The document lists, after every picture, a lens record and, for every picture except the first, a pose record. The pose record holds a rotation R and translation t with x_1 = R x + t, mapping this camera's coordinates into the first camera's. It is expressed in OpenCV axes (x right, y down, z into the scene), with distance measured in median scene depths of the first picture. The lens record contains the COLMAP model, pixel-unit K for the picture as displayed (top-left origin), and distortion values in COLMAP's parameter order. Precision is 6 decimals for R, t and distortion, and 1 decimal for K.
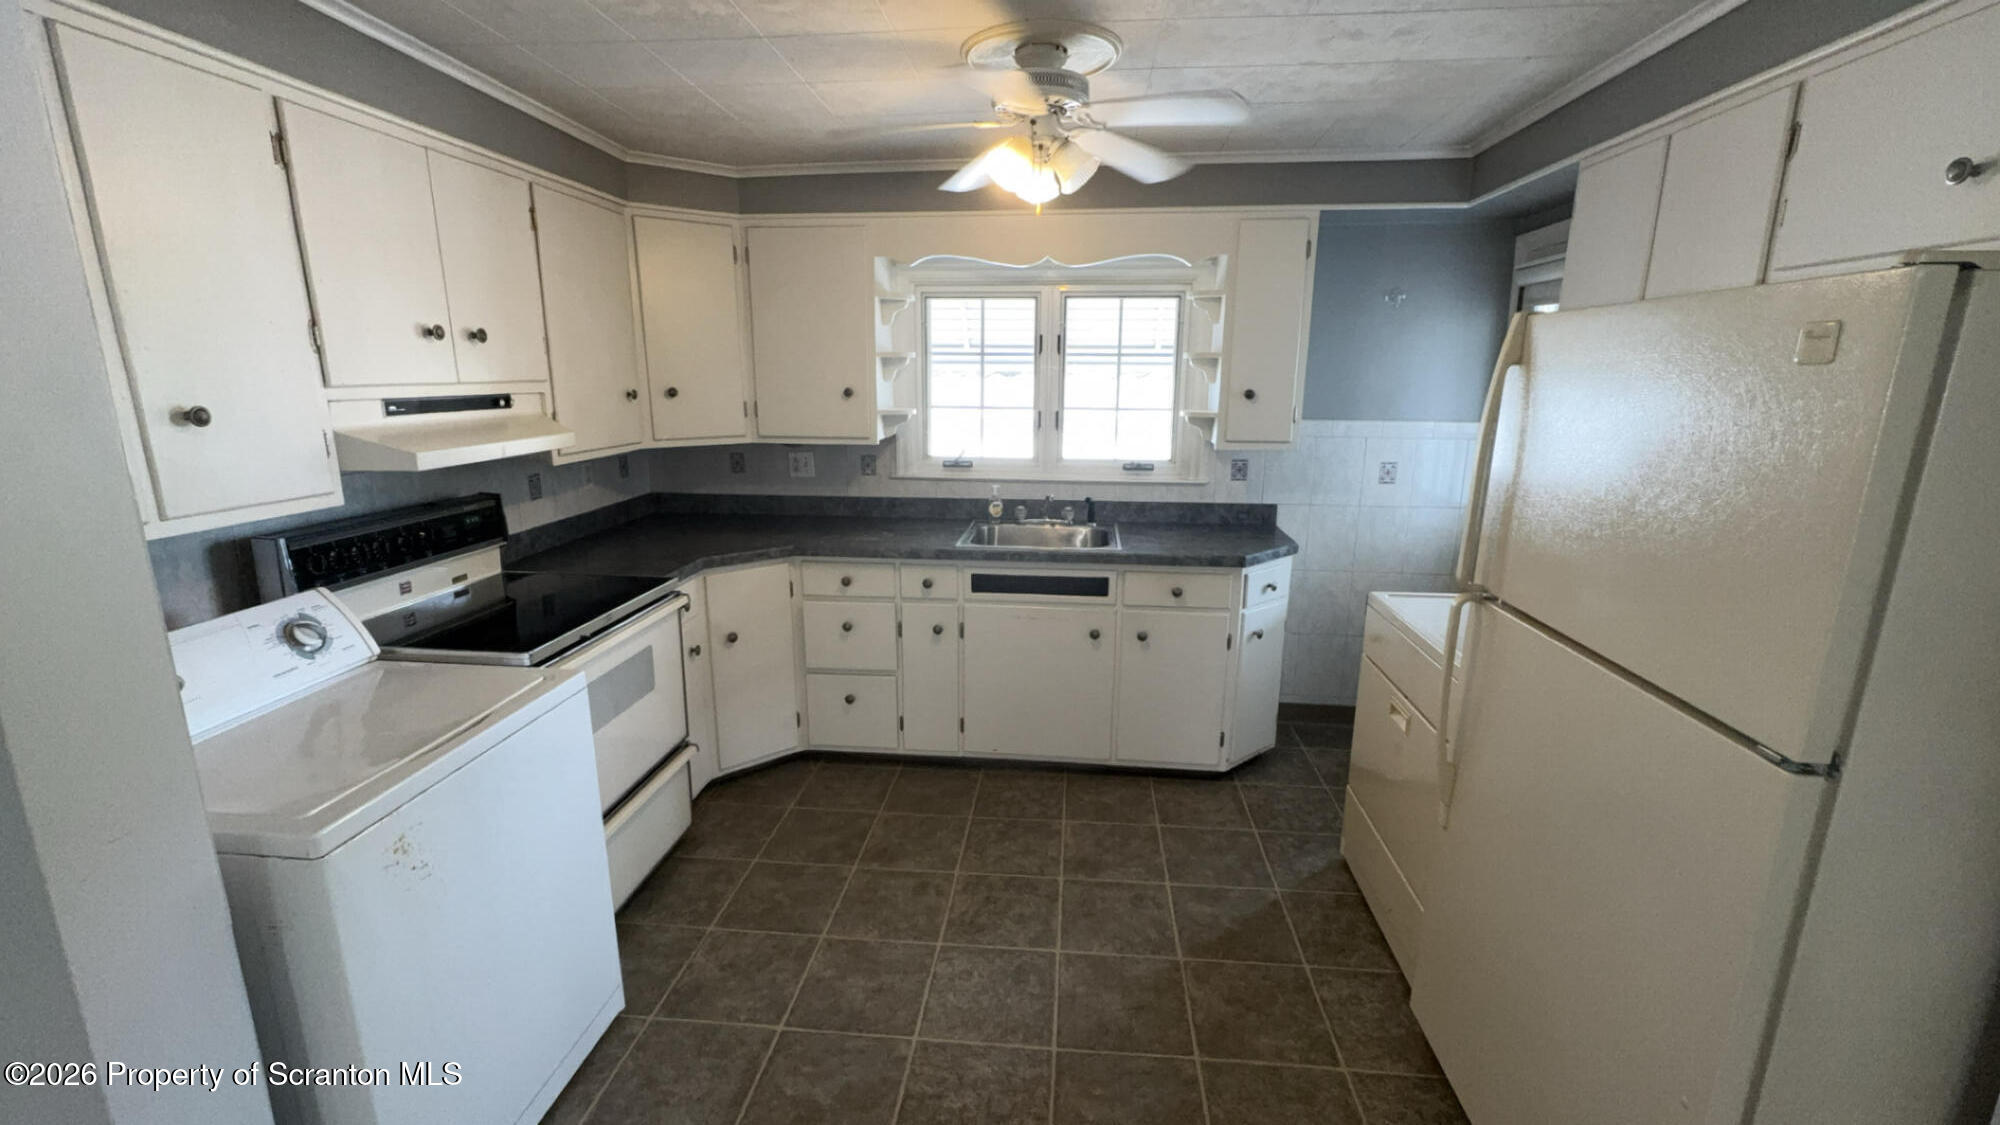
lens RADIAL K [[839.2, 0, 1000.0], [0, 839.2, 562.5], [0, 0, 1]] dist [-0.000529, 0.000365]
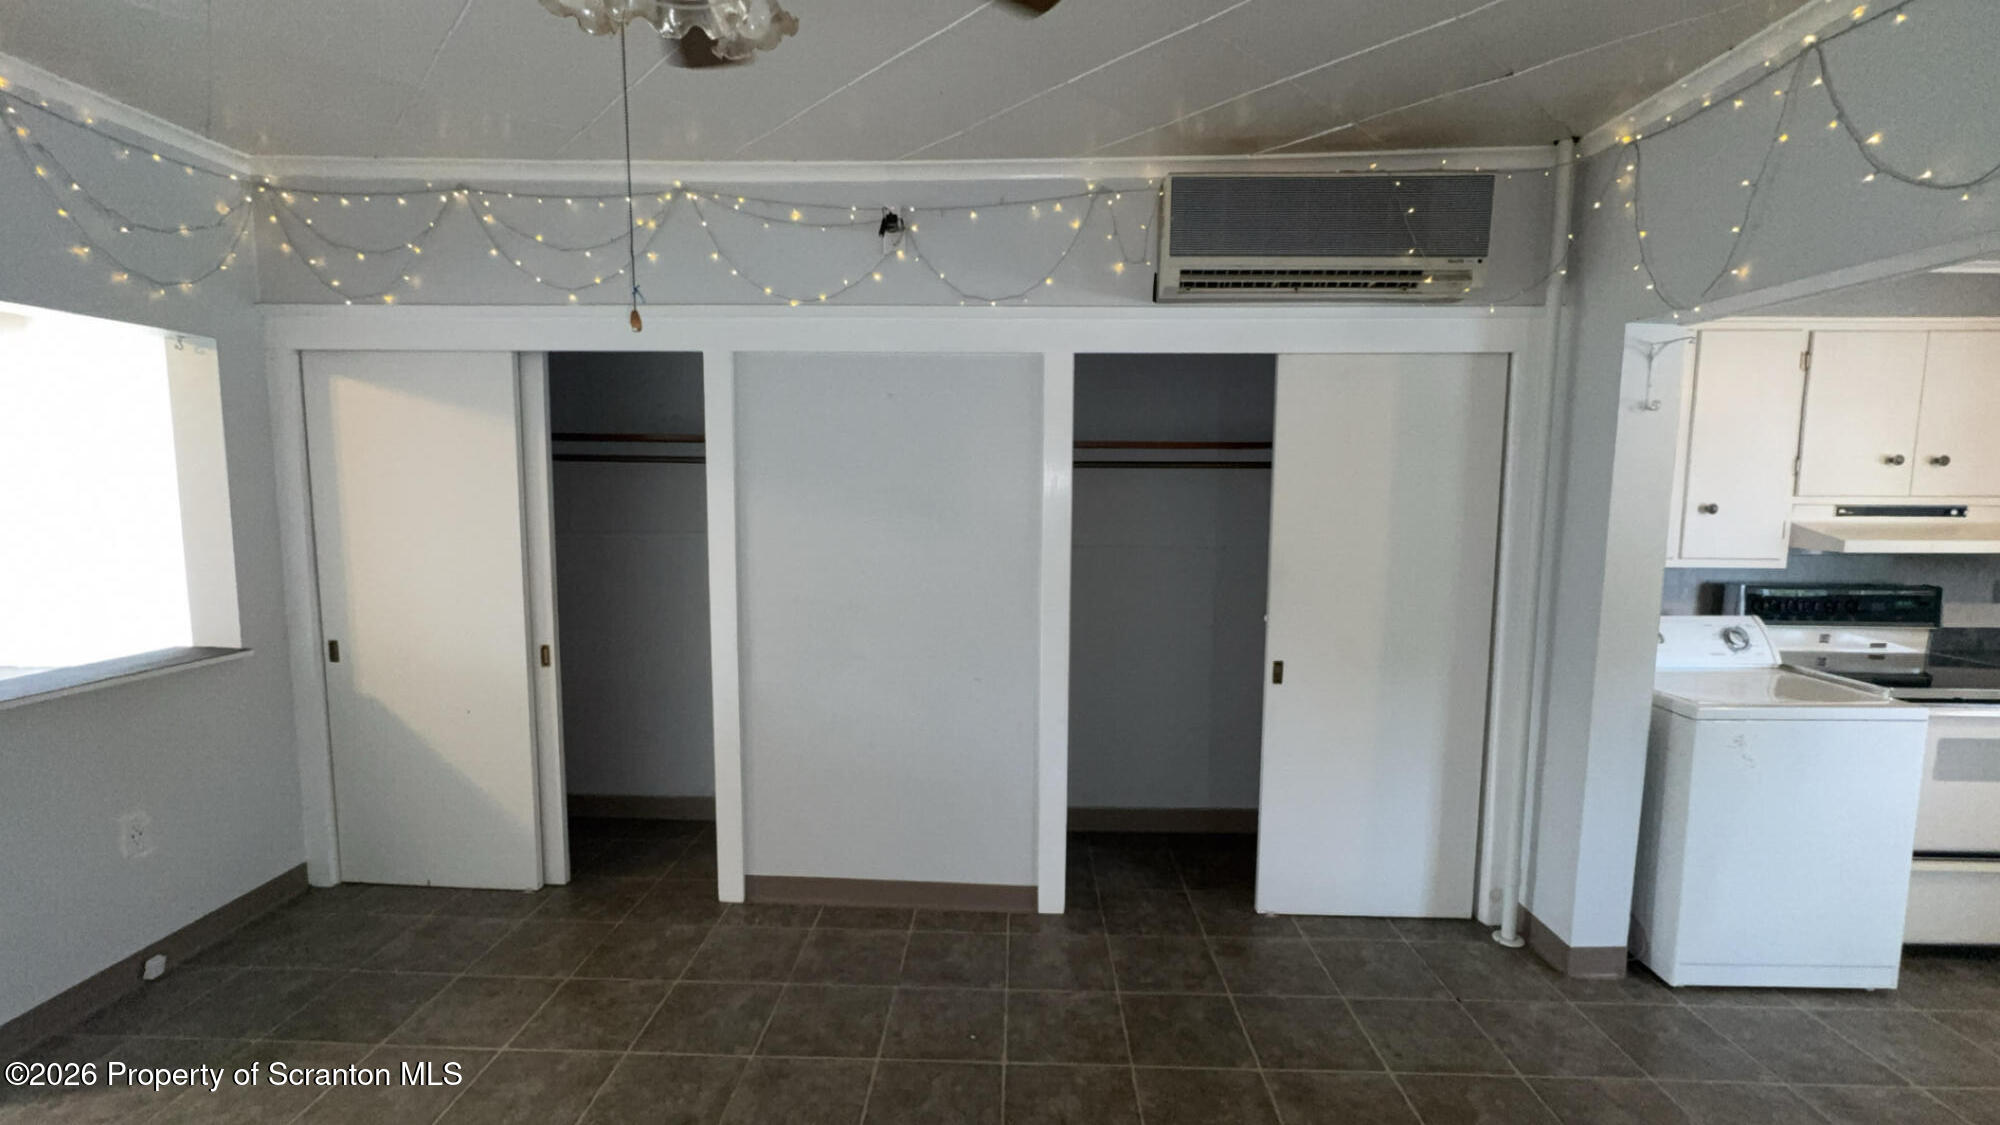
lens RADIAL K [[839.2, 0, 1000.0], [0, 839.2, 562.5], [0, 0, 1]] dist [-0.000529, 0.000365]
pose [[0.071488, 0.100050, -0.992411, 0.635669], [-0.228952, 0.970037, 0.081302, 0.121582], [0.970809, 0.221402, 0.092253, -0.550489]]
